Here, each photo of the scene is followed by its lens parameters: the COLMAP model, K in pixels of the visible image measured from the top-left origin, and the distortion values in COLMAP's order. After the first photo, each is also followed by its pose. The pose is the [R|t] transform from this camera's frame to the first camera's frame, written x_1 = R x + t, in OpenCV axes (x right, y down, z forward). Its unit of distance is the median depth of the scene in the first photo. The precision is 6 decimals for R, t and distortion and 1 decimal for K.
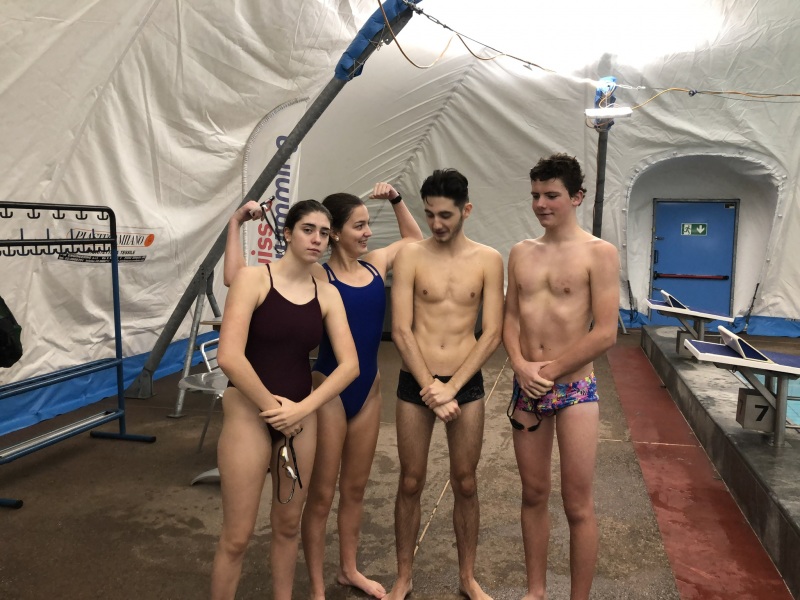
lens RADIAL K [[715.4, 0, 400.0], [0, 715.4, 300.0], [0, 0, 1]] dist [0.043437, -0.006620]
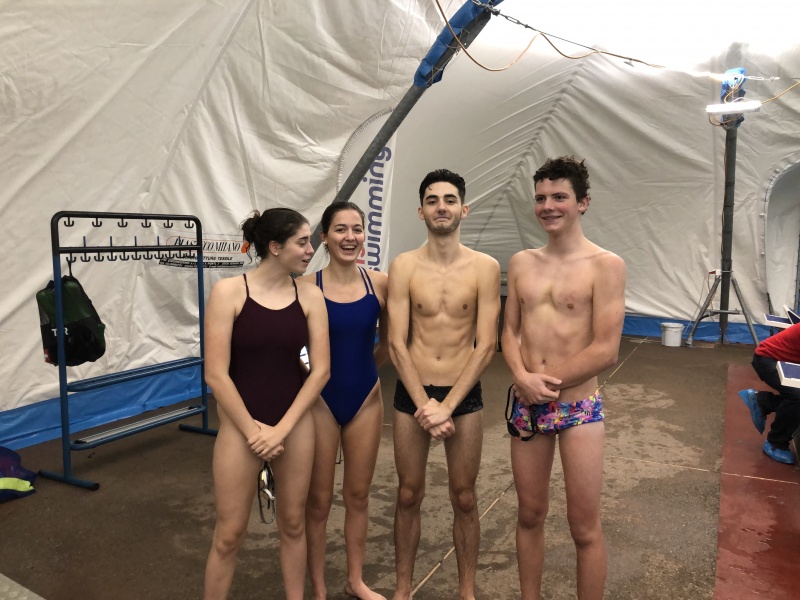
lens RADIAL K [[715.4, 0, 400.0], [0, 715.4, 300.0], [0, 0, 1]] dist [0.043437, -0.006620]
pose [[0.973545, 0.020118, -0.227608, 0.125452], [-0.022412, 0.999721, -0.007497, -0.002501], [0.227394, 0.012400, 0.973724, 0.026695]]
